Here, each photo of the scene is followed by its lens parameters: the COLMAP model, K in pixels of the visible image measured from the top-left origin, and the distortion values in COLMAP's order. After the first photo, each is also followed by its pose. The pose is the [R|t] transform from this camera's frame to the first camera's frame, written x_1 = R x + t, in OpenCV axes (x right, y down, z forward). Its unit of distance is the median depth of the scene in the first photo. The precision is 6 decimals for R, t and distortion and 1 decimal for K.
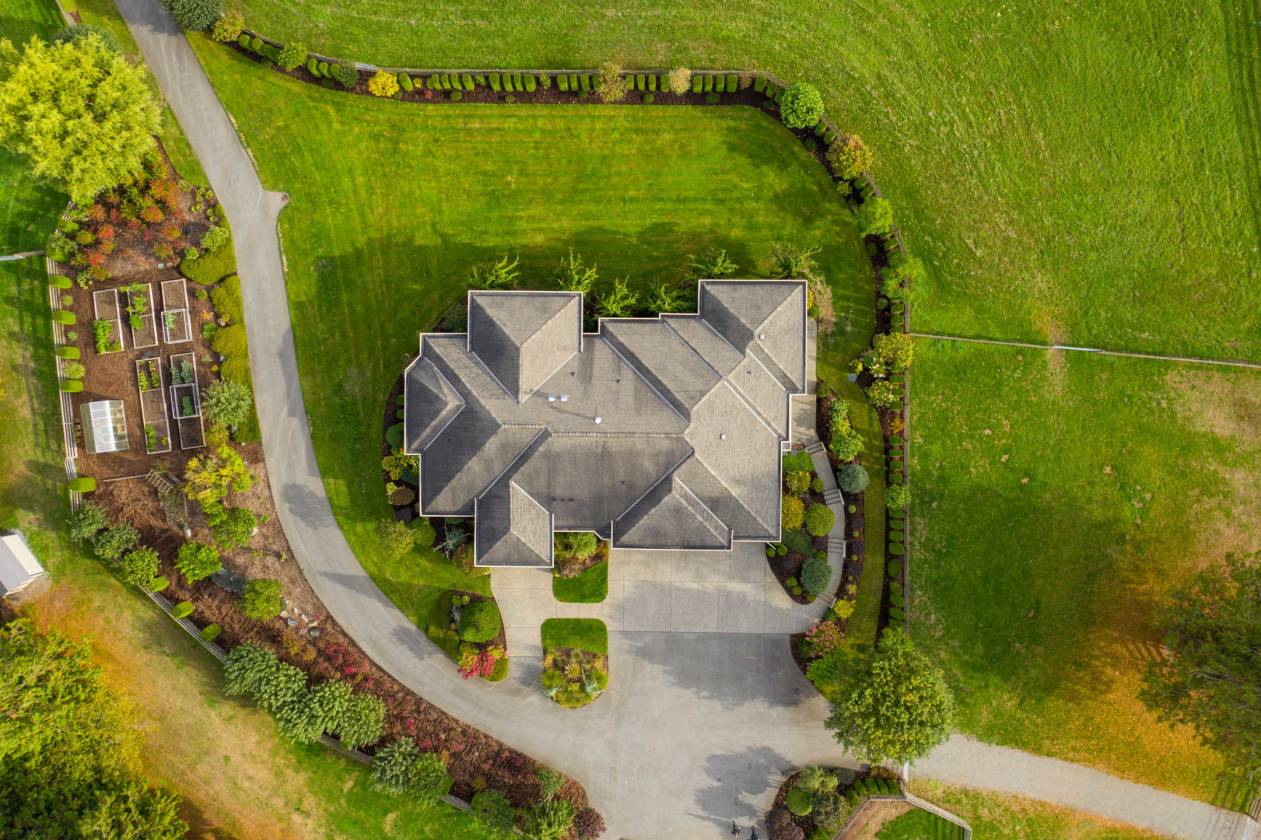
lens RADIAL K [[1026.4, 0, 629.1], [0, 1026.4, 391.1], [0, 0, 1]] dist [-0.009099, -0.006762]
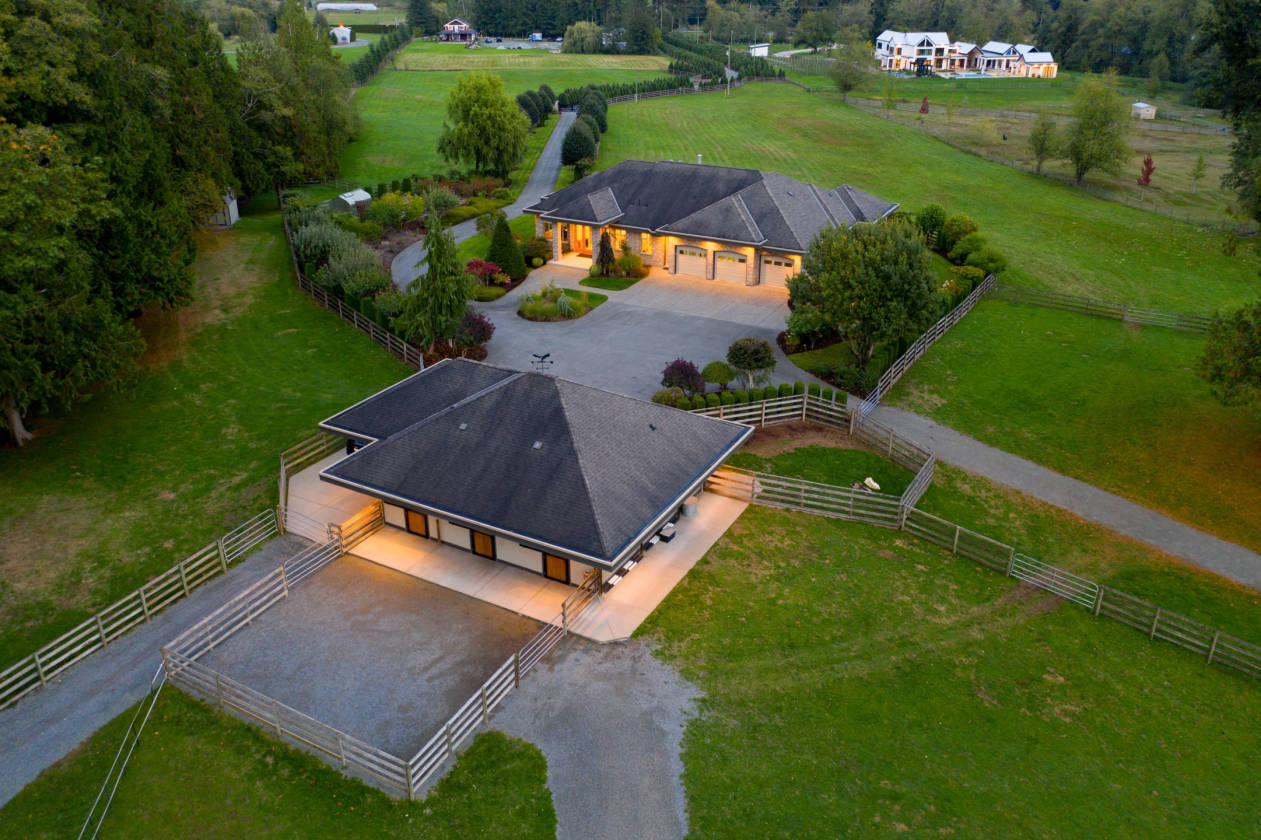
lens RADIAL K [[985.5, 0, 630.5], [0, 985.5, 420.0], [0, 0, 1]] dist [-0.003669, -0.001909]
pose [[0.878233, 0.232703, -0.417799, 0.413796], [-0.477158, 0.367841, -0.798131, 1.005078], [-0.032044, 0.900301, 0.434087, 0.692463]]
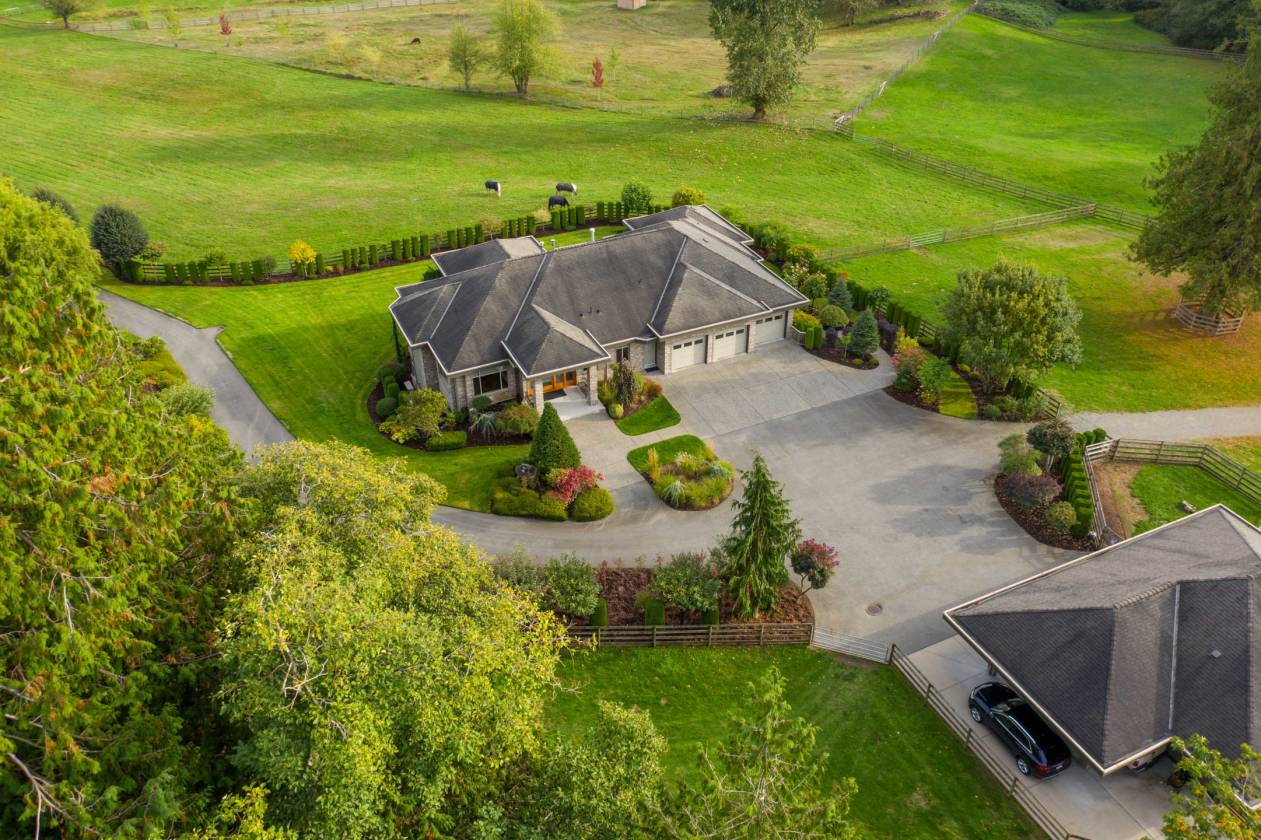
lens RADIAL K [[999.9, 0, 630.5], [0, 999.9, 420.0], [0, 0, 1]] dist [0.000737, -0.000173]
pose [[0.903430, -0.218560, 0.368844, -0.366943], [0.428232, 0.501708, -0.751603, 0.806691], [-0.020781, 0.836971, 0.546852, 0.541858]]
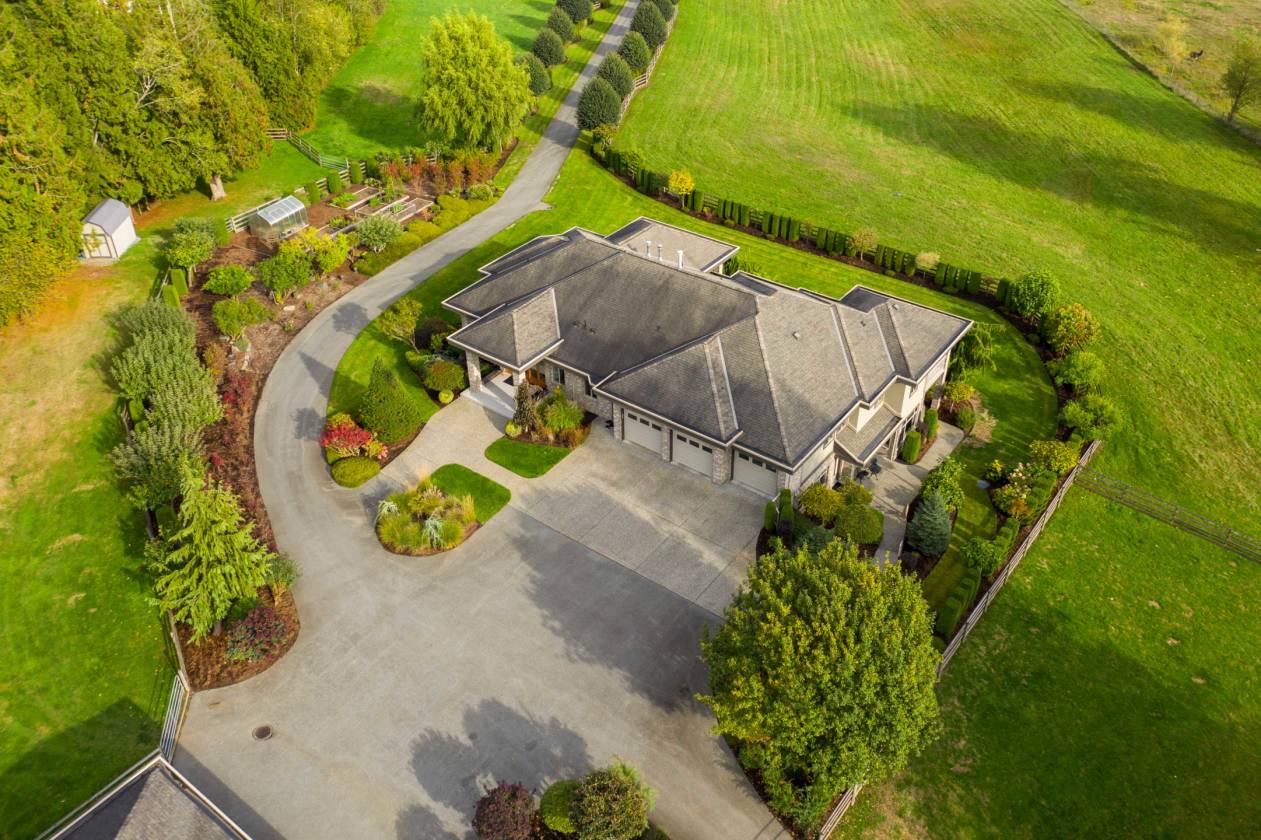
lens RADIAL K [[999.9, 0, 630.5], [0, 999.9, 420.0], [0, 0, 1]] dist [0.000737, -0.000173]
pose [[0.801916, 0.375424, -0.464744, 0.337937], [-0.597105, 0.477748, -0.644377, 0.590056], [-0.019885, 0.794238, 0.607282, 0.539459]]
